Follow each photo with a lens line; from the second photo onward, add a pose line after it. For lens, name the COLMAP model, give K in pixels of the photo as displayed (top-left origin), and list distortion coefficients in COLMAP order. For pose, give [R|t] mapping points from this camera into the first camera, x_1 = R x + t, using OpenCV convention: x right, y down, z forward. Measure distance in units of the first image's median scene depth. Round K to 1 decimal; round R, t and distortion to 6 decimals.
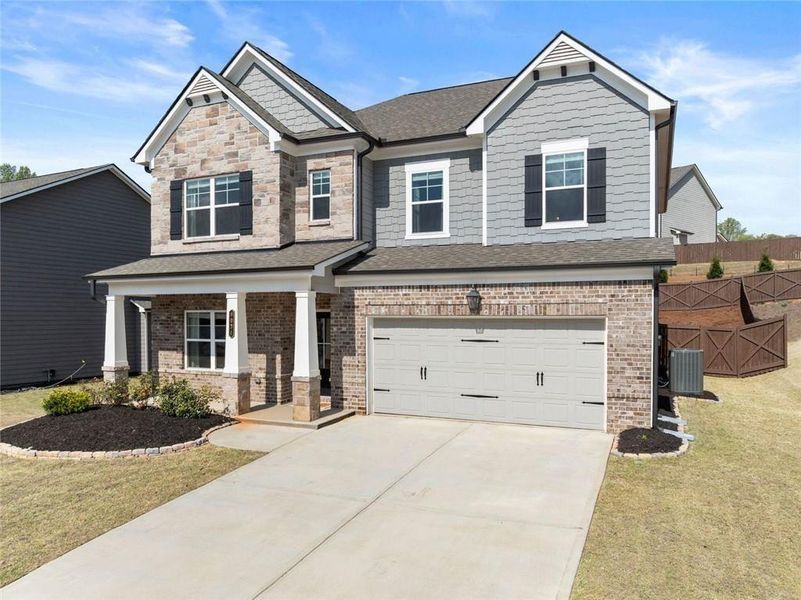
lens RADIAL K [[575.8, 0, 400.0], [0, 575.8, 304.0], [0, 0, 1]] dist [-0.029315, -0.000821]
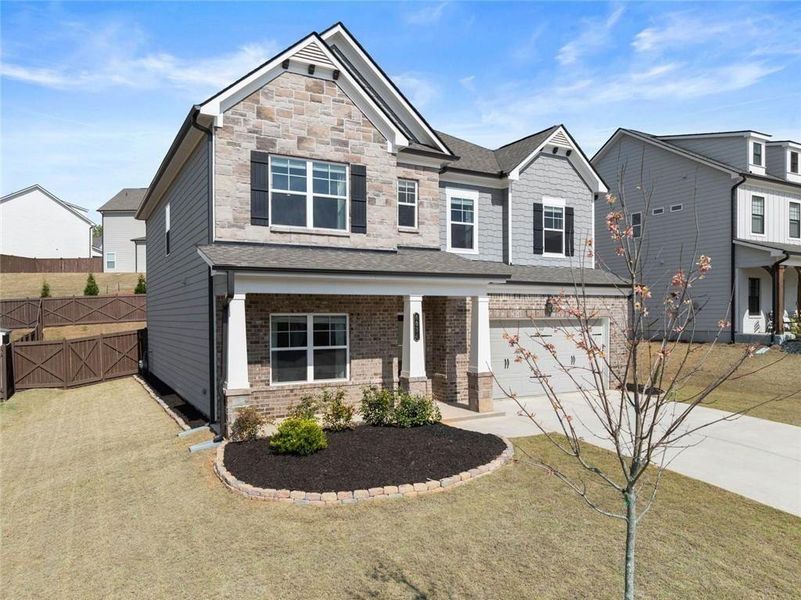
lens RADIAL K [[575.8, 0, 400.3], [0, 575.8, 302.8], [0, 0, 1]] dist [-0.029315, -0.000821]
pose [[0.596467, 0.016599, 0.802466, -0.995024], [-0.008024, 0.999859, -0.014717, 0.007071], [-0.802598, 0.002339, 0.596516, 0.391597]]
